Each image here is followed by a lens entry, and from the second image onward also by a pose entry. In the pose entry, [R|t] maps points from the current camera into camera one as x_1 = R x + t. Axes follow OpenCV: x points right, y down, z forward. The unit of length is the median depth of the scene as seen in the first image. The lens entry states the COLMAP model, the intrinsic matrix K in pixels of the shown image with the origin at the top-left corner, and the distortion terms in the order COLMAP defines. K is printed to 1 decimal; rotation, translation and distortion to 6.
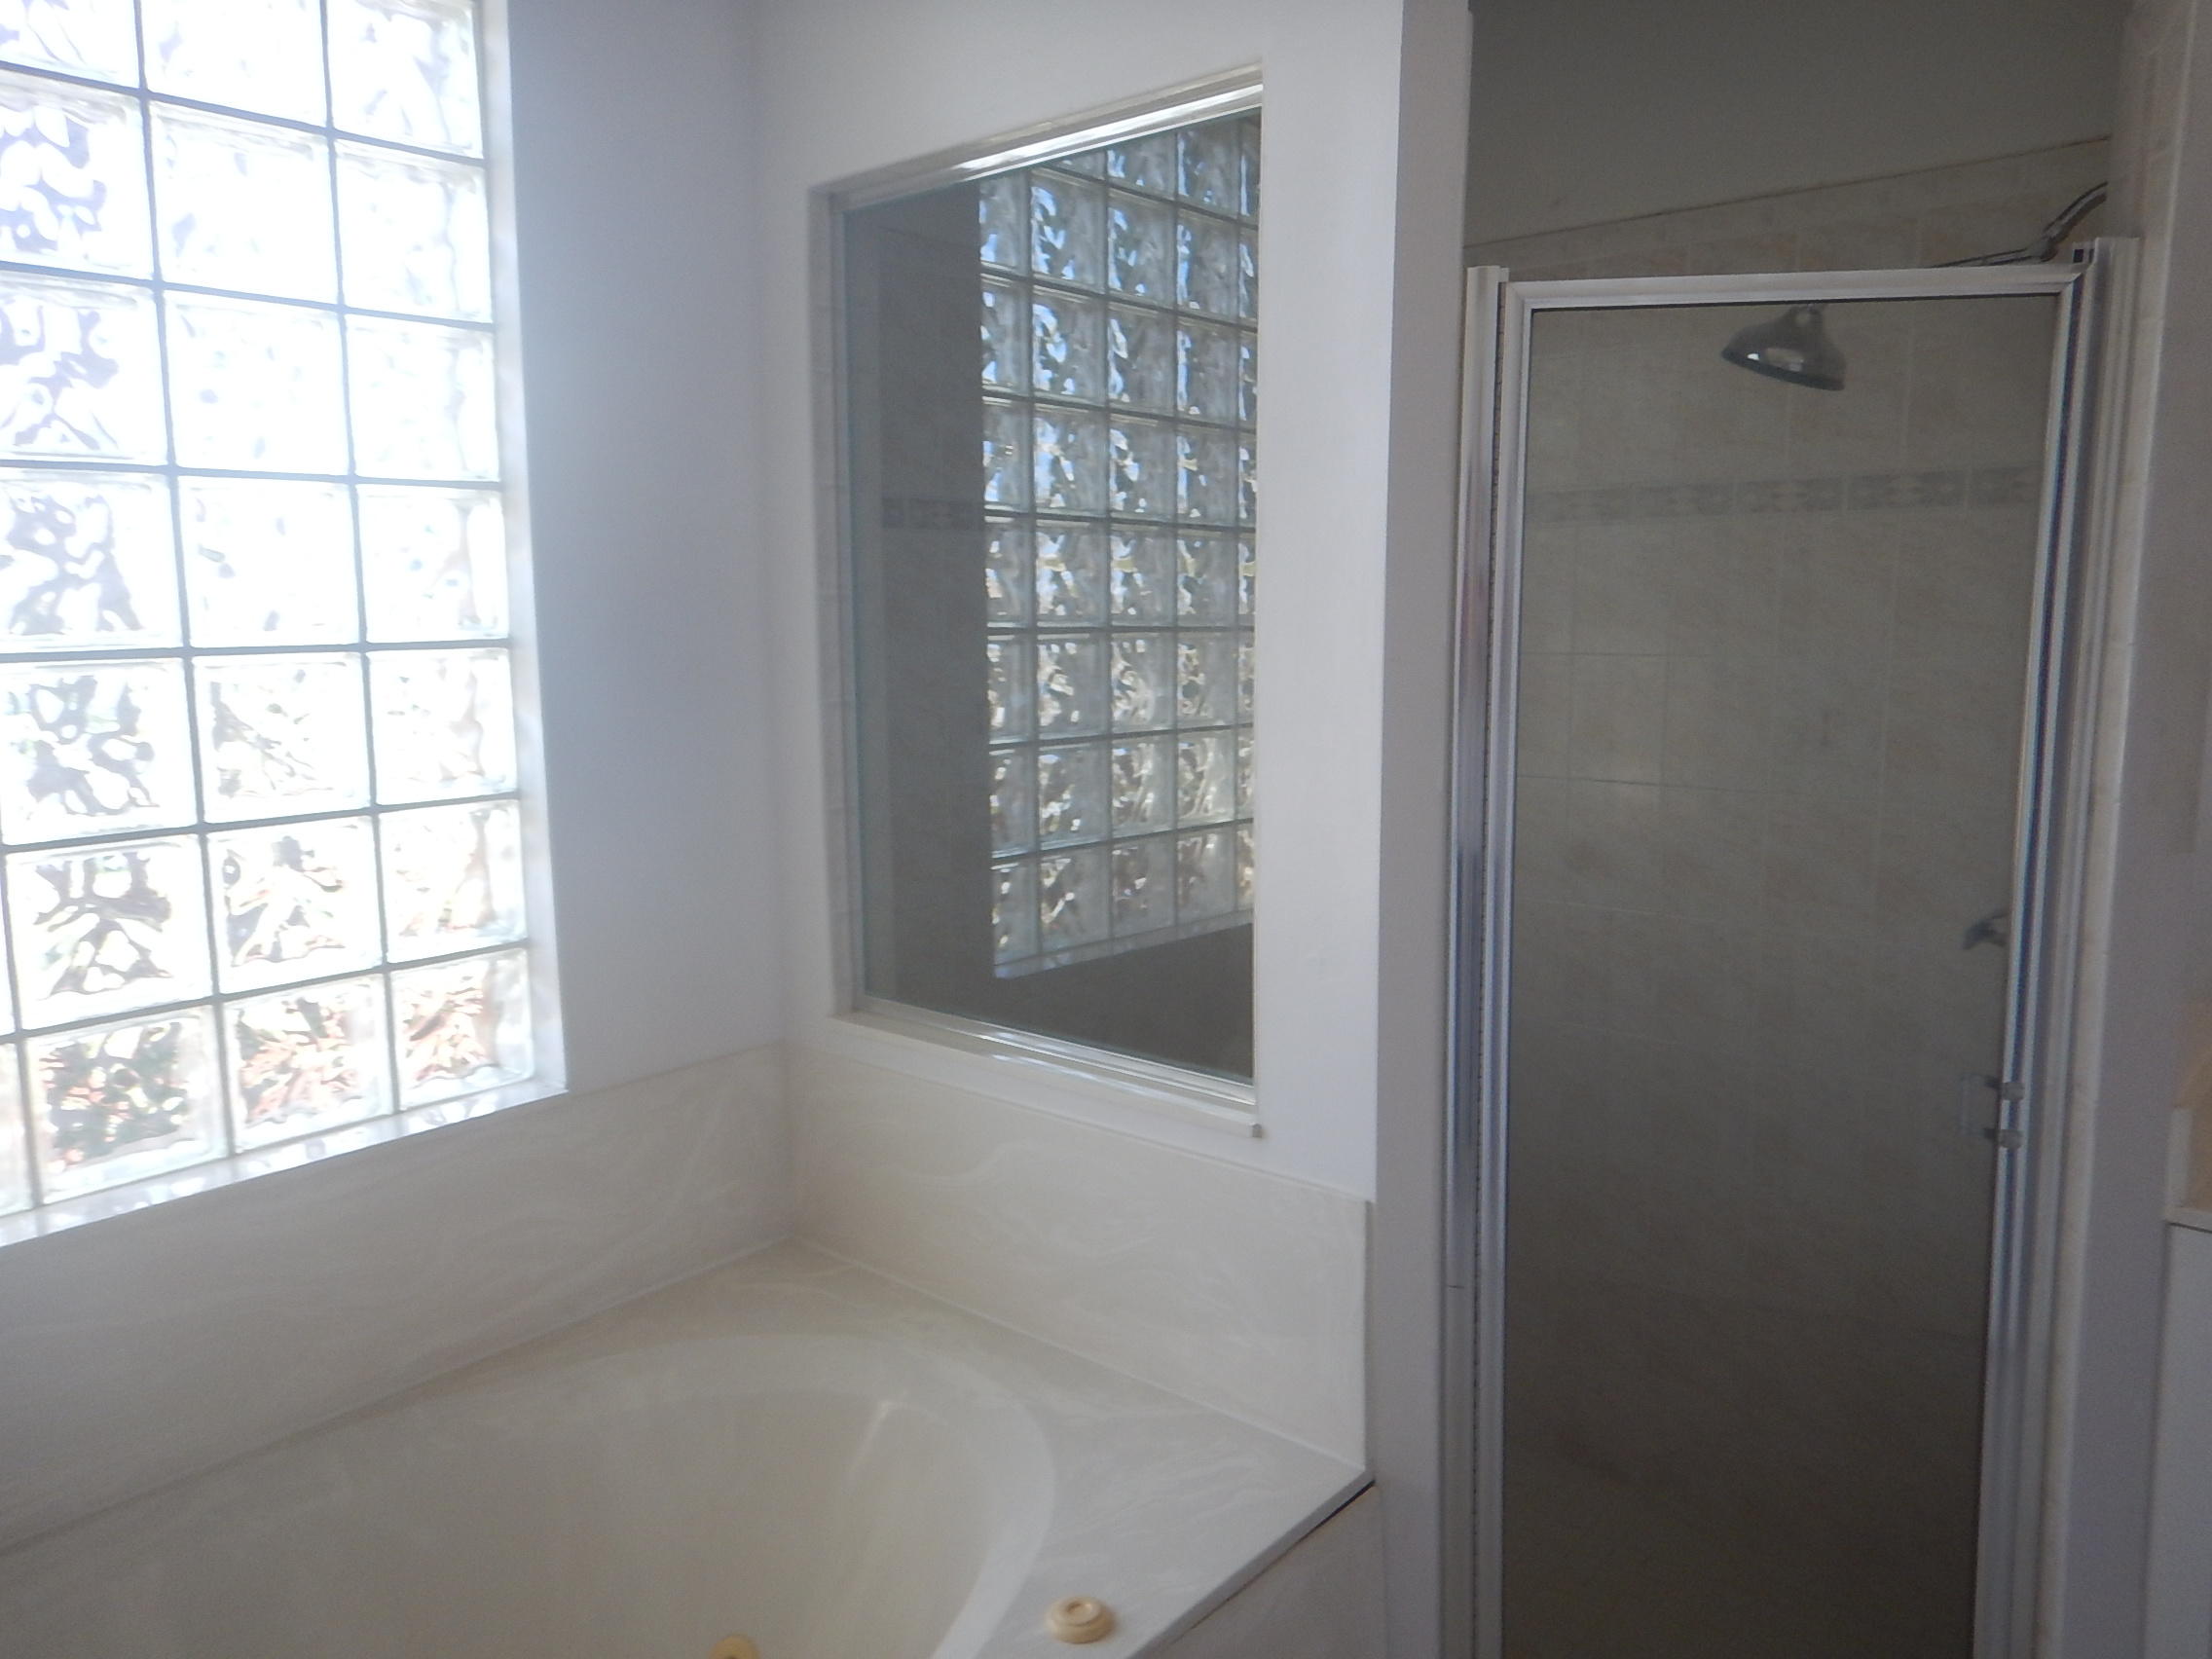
lens RADIAL K [[1585.8, 0, 1110.2], [0, 1585.8, 846.4], [0, 0, 1]] dist [0.004658, 0.027266]
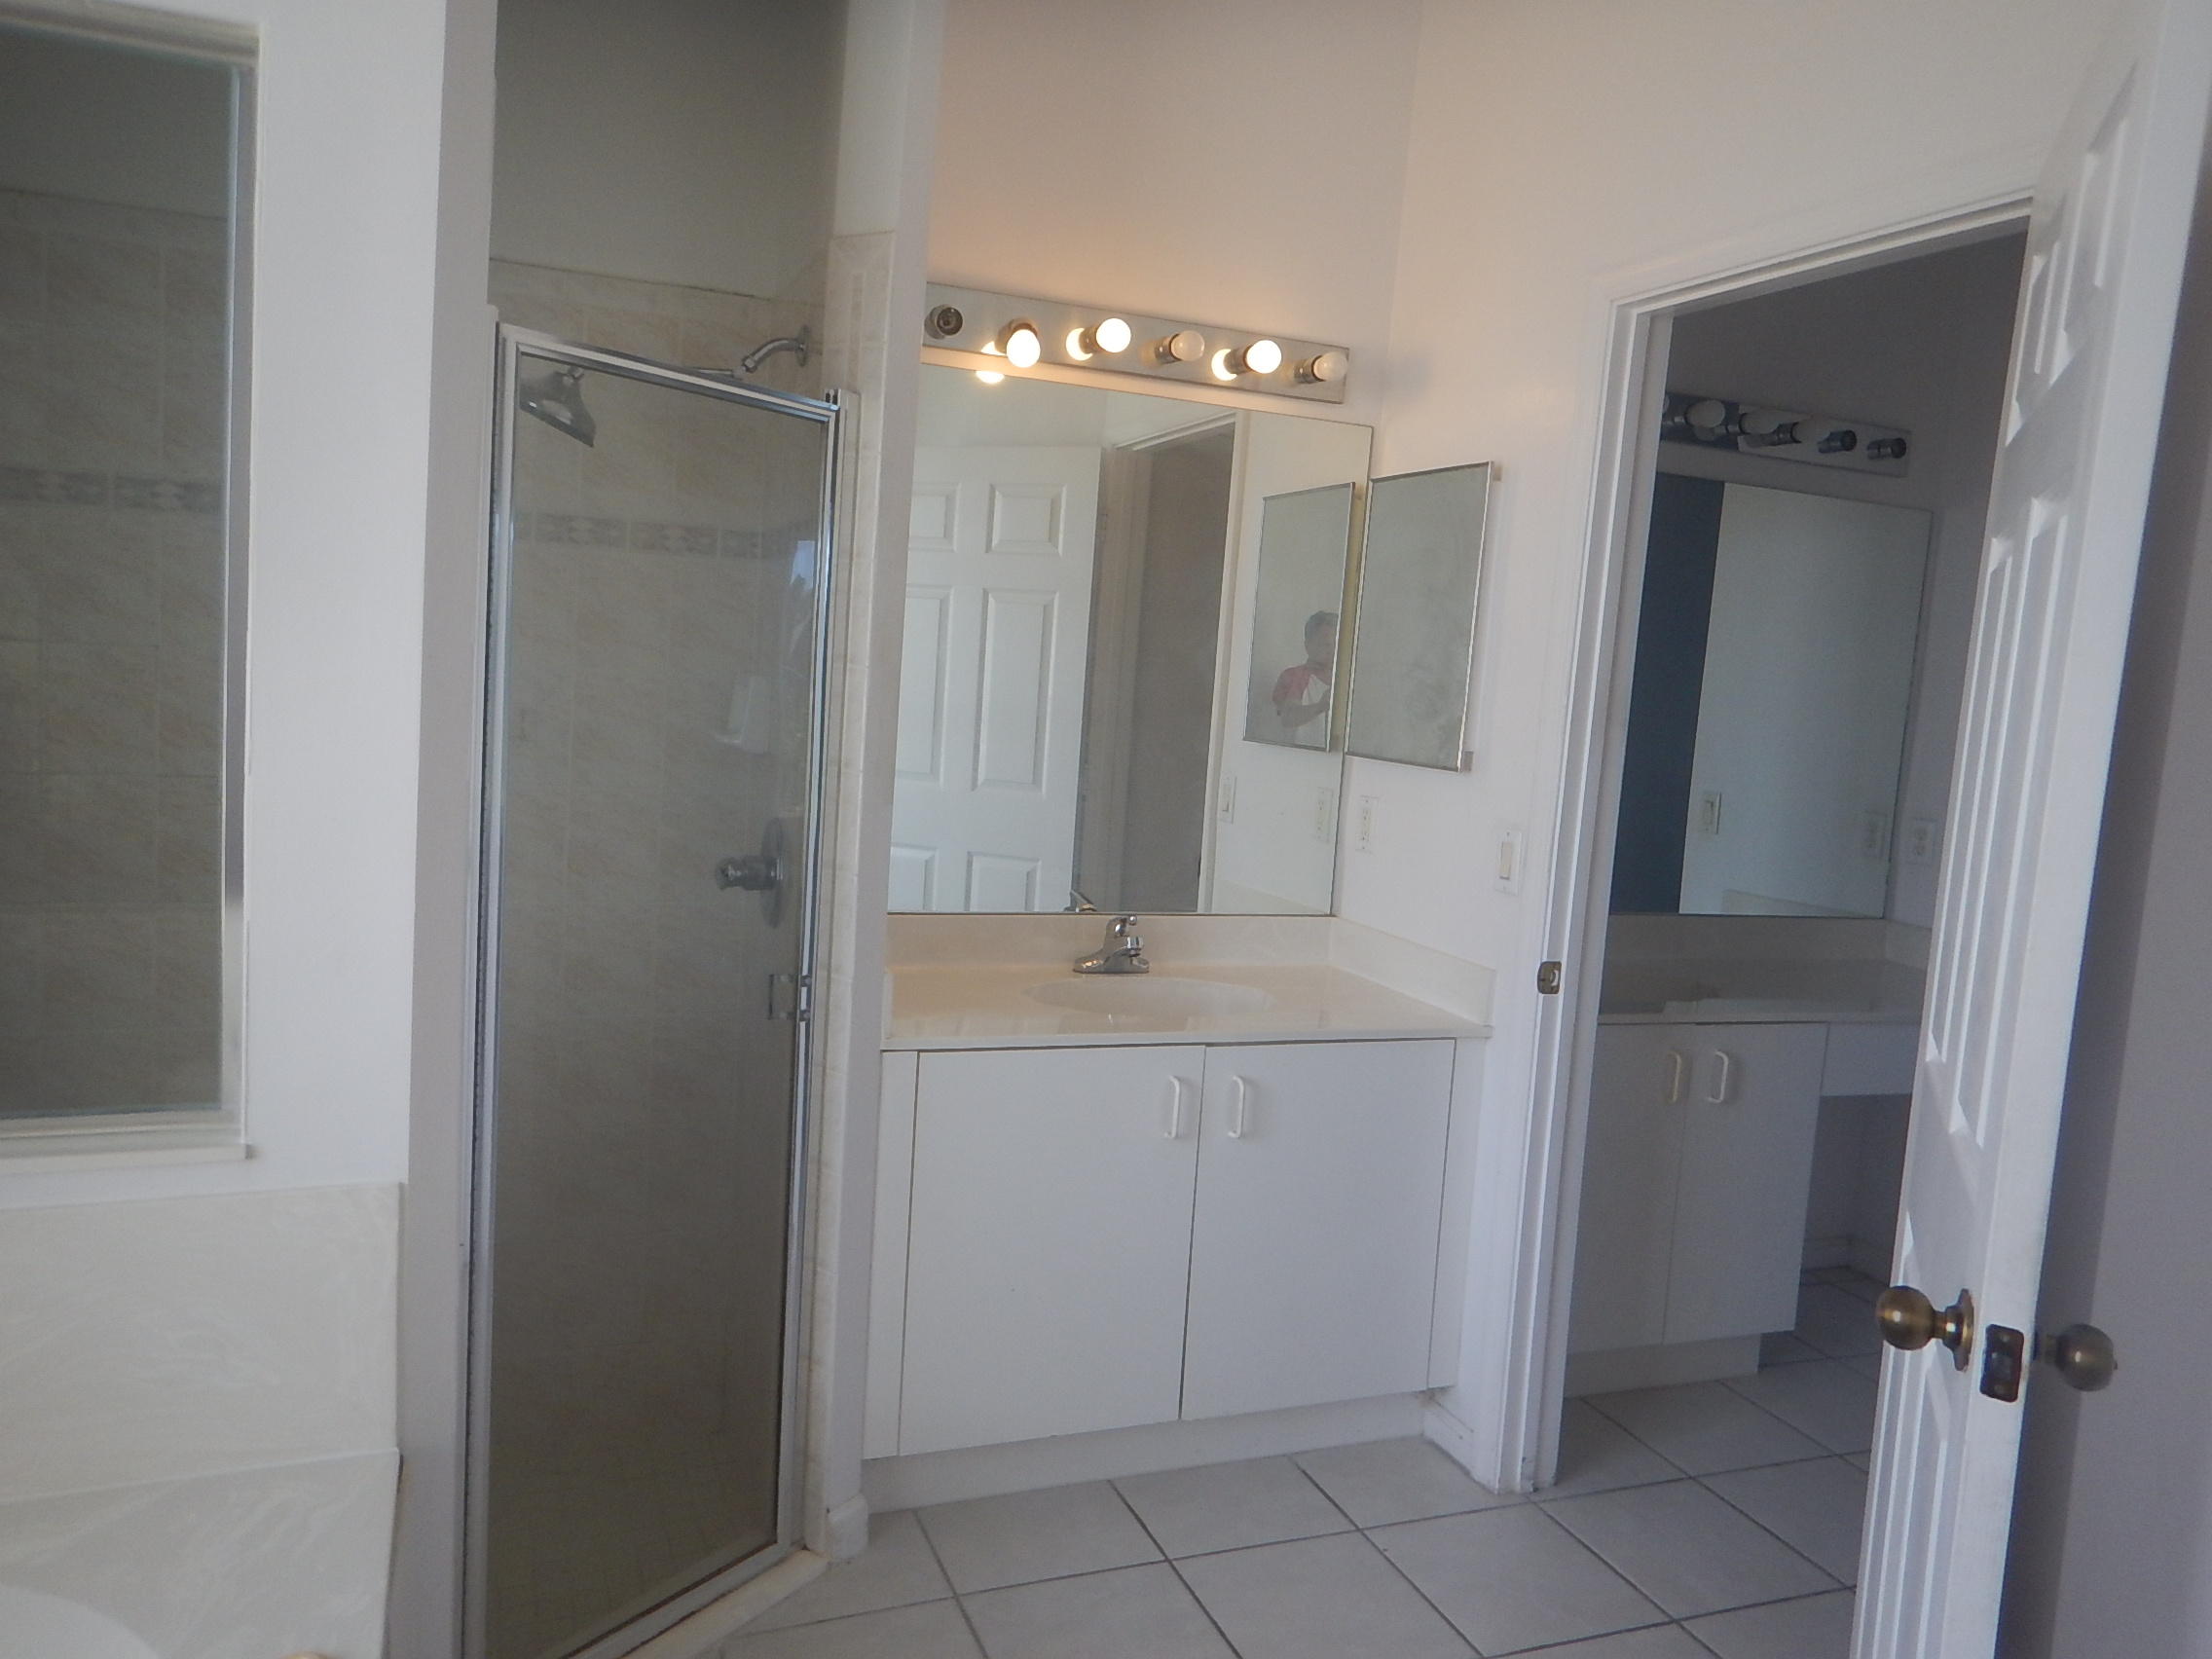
lens RADIAL K [[1585.8, 0, 1110.2], [0, 1585.8, 846.4], [0, 0, 1]] dist [0.004658, 0.027266]
pose [[0.449566, -0.067120, 0.890722, -0.528953], [0.074338, 0.996525, 0.037573, 0.003169], [-0.890149, 0.049323, 0.452993, 0.120870]]
